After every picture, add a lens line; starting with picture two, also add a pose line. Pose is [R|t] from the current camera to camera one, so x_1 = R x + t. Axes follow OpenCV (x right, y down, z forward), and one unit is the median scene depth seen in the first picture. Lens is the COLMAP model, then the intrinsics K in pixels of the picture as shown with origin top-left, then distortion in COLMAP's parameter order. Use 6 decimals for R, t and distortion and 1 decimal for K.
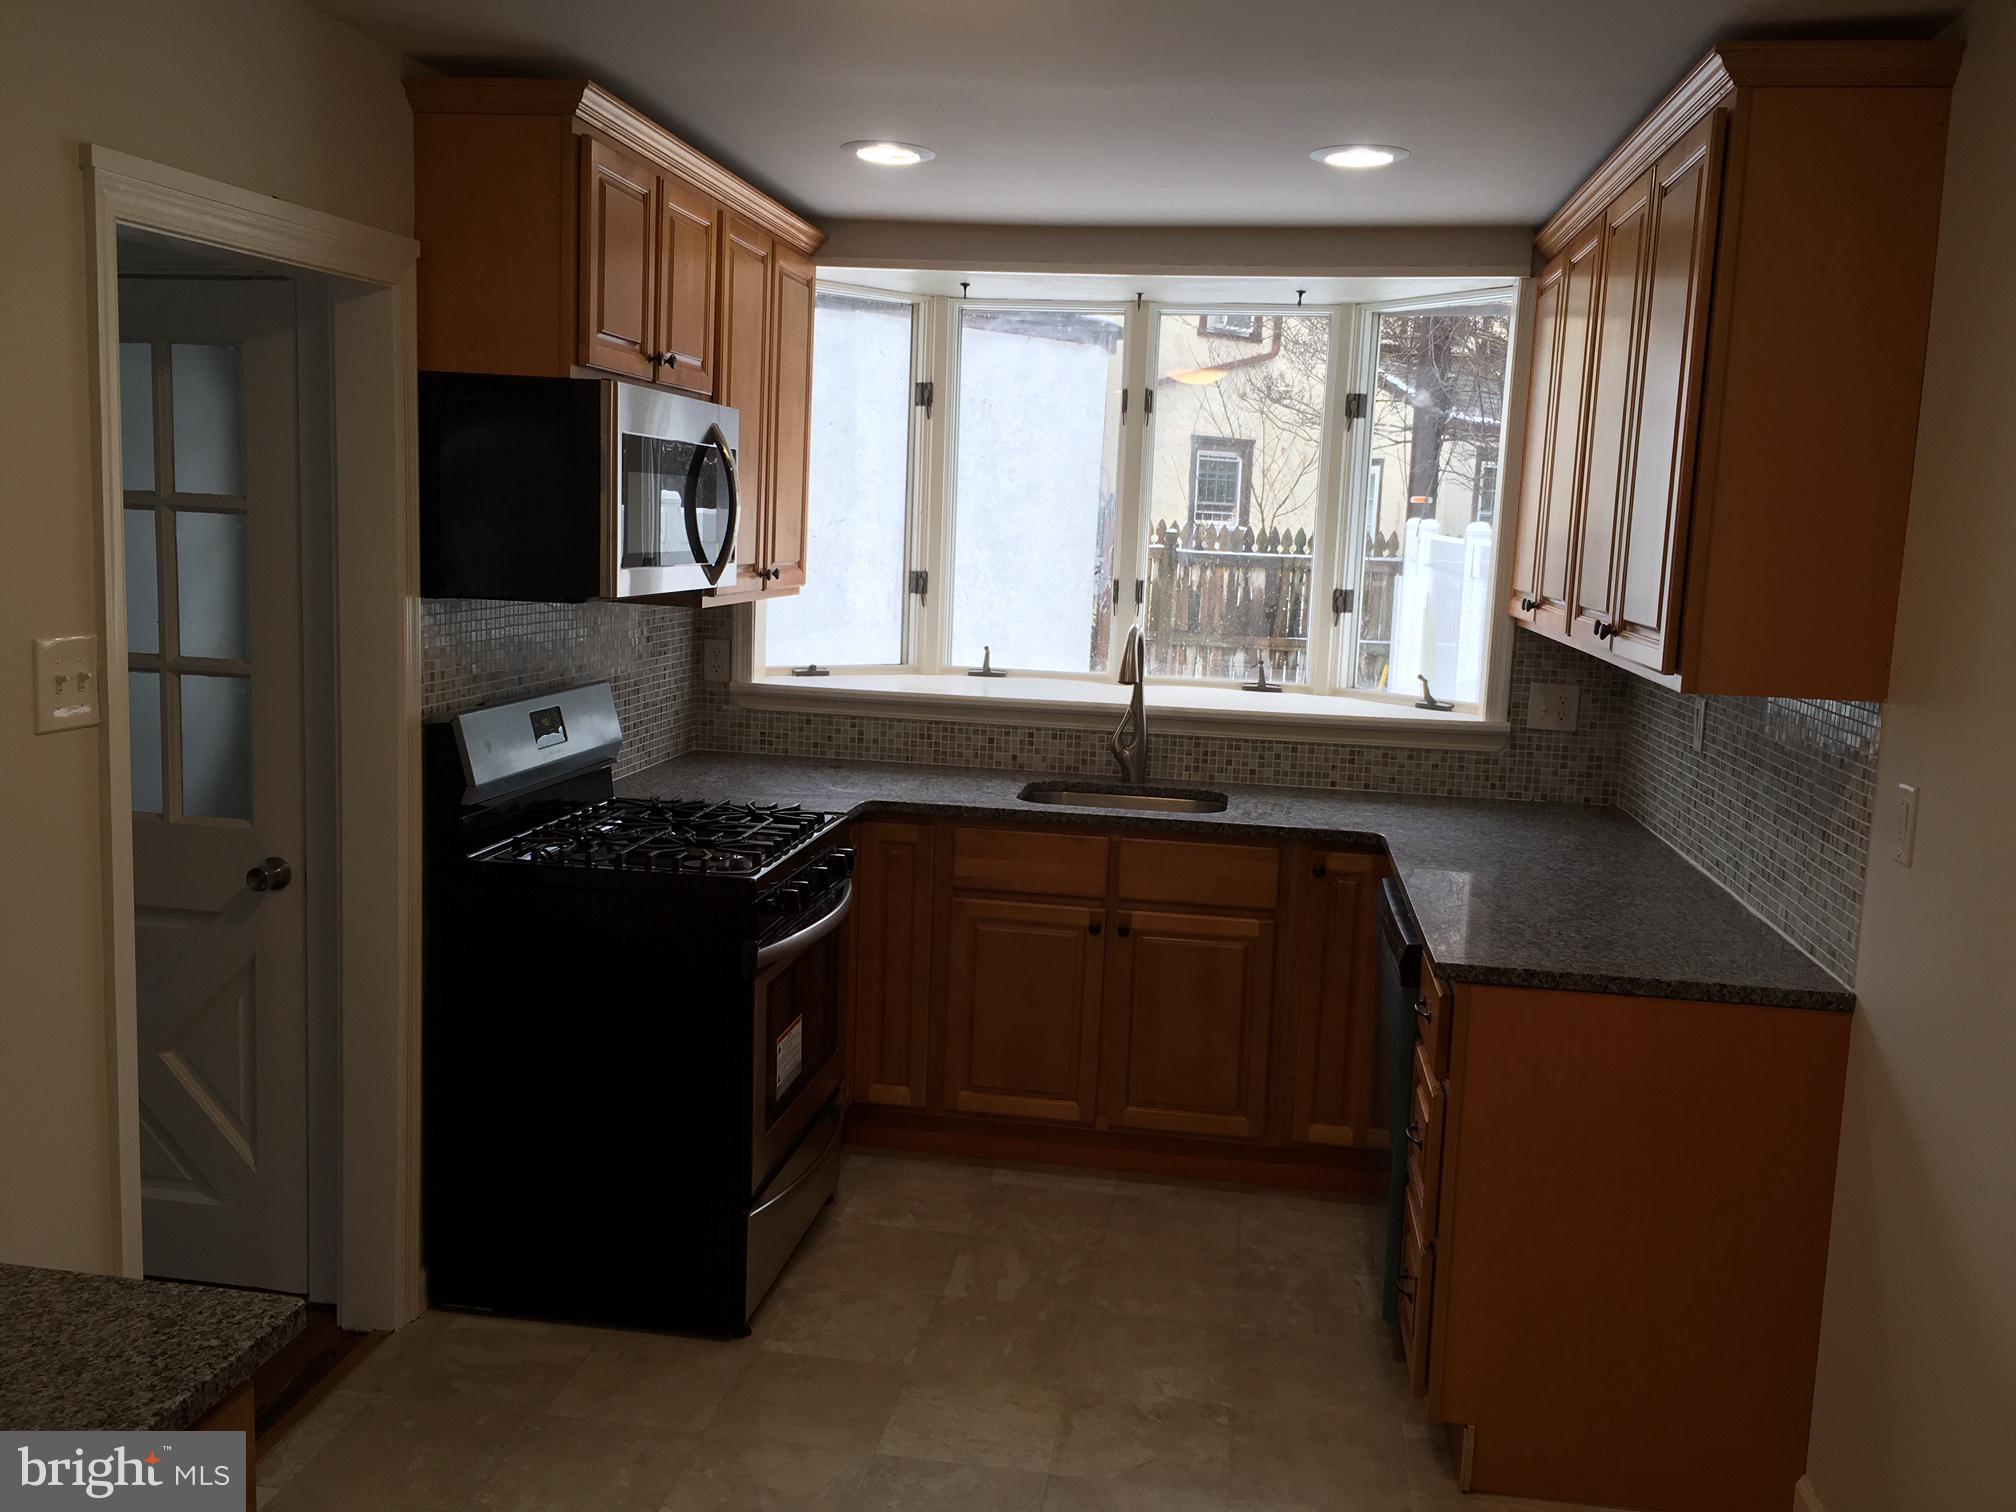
lens RADIAL K [[1711.6, 0, 1006.2], [0, 1711.6, 744.2], [0, 0, 1]] dist [0.052387, -0.034776]
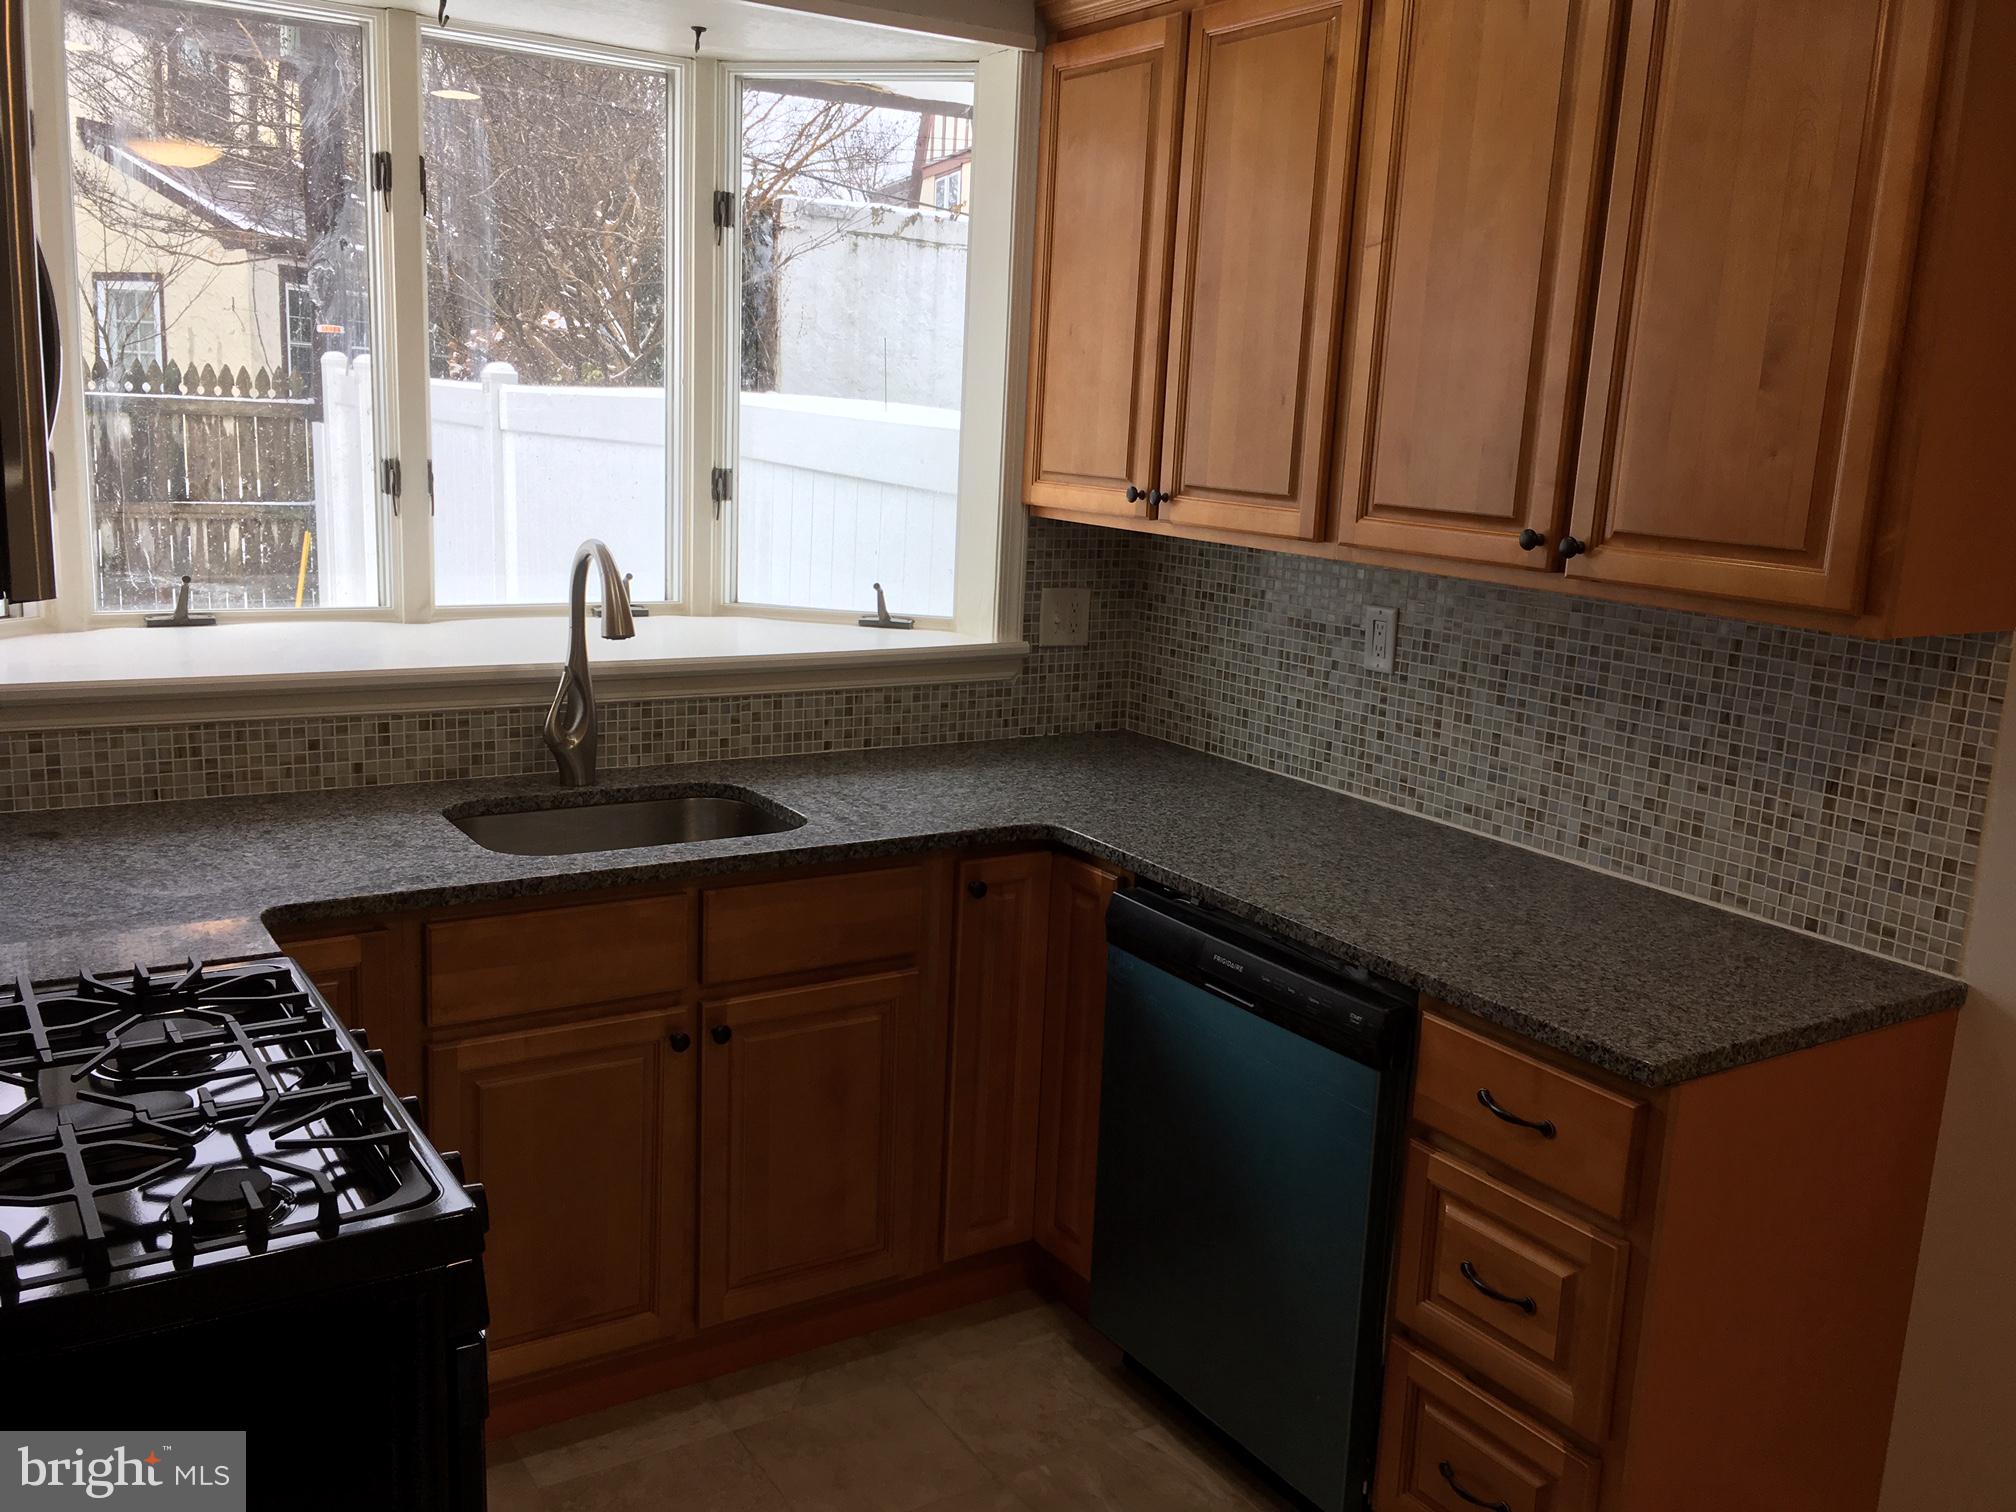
lens RADIAL K [[1711.6, 0, 1008.8], [0, 1711.6, 750.7], [0, 0, 1]] dist [0.052387, -0.034776]
pose [[0.751171, -0.132810, 0.646609, -0.219626], [0.069048, 0.989986, 0.123125, -0.058394], [-0.656487, -0.047841, 0.752819, 0.403135]]
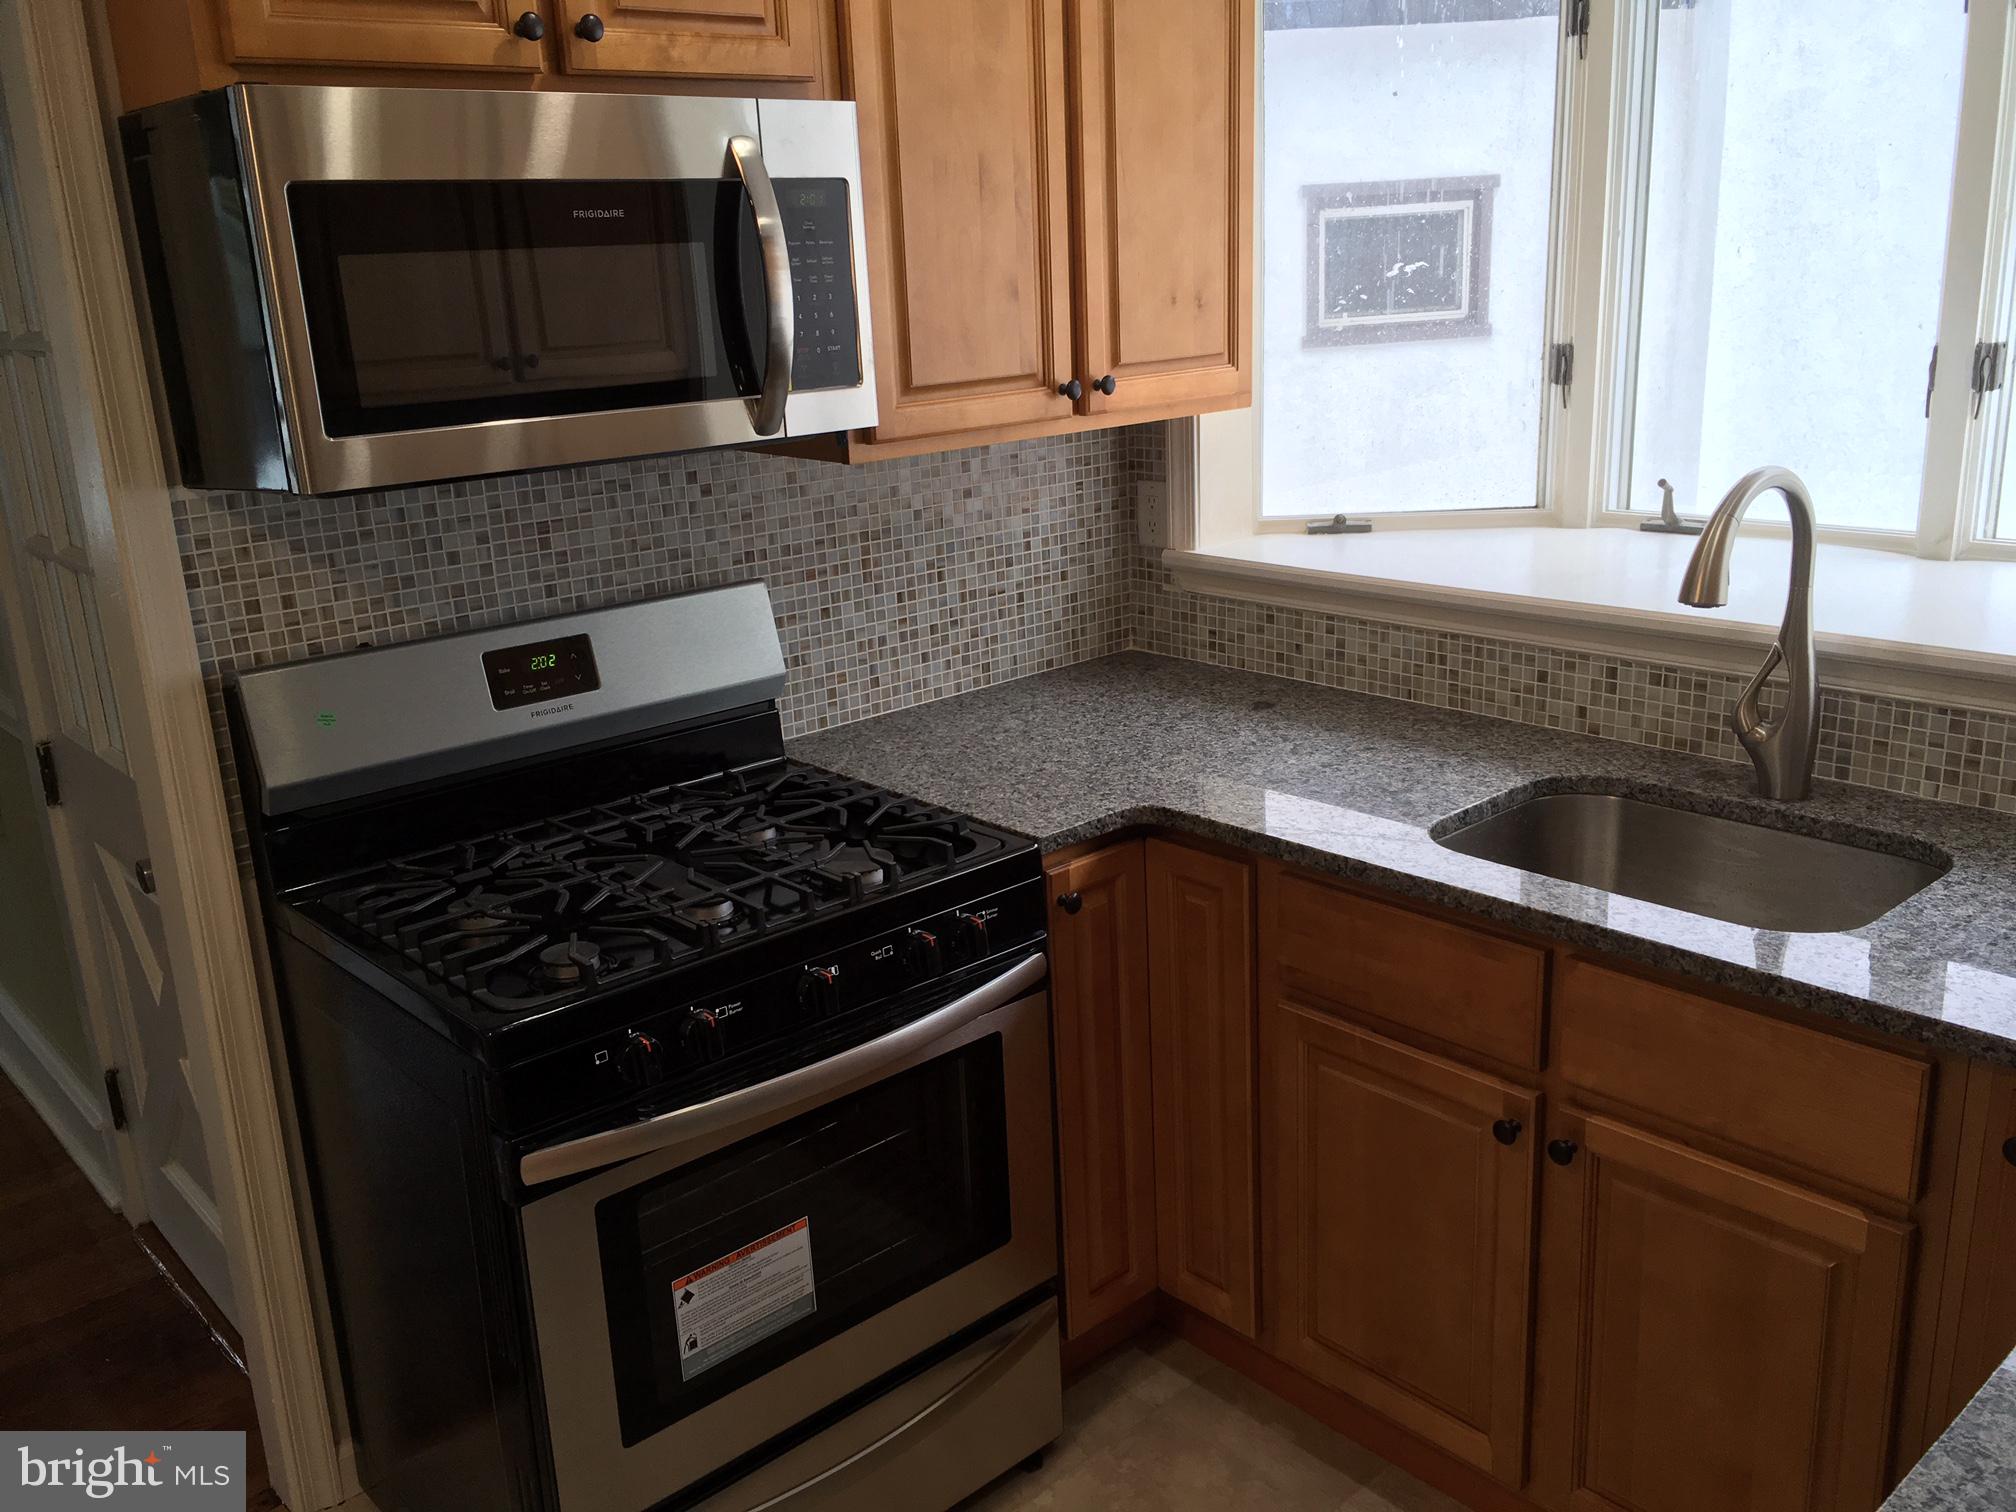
lens RADIAL K [[1711.6, 0, 1009.1], [0, 1711.6, 748.9], [0, 0, 1]] dist [0.052387, -0.034776]
pose [[0.766906, 0.104645, -0.633171, 0.211687], [-0.008038, 0.988105, 0.153570, -0.062624], [0.641710, -0.112684, 0.758625, 0.493884]]
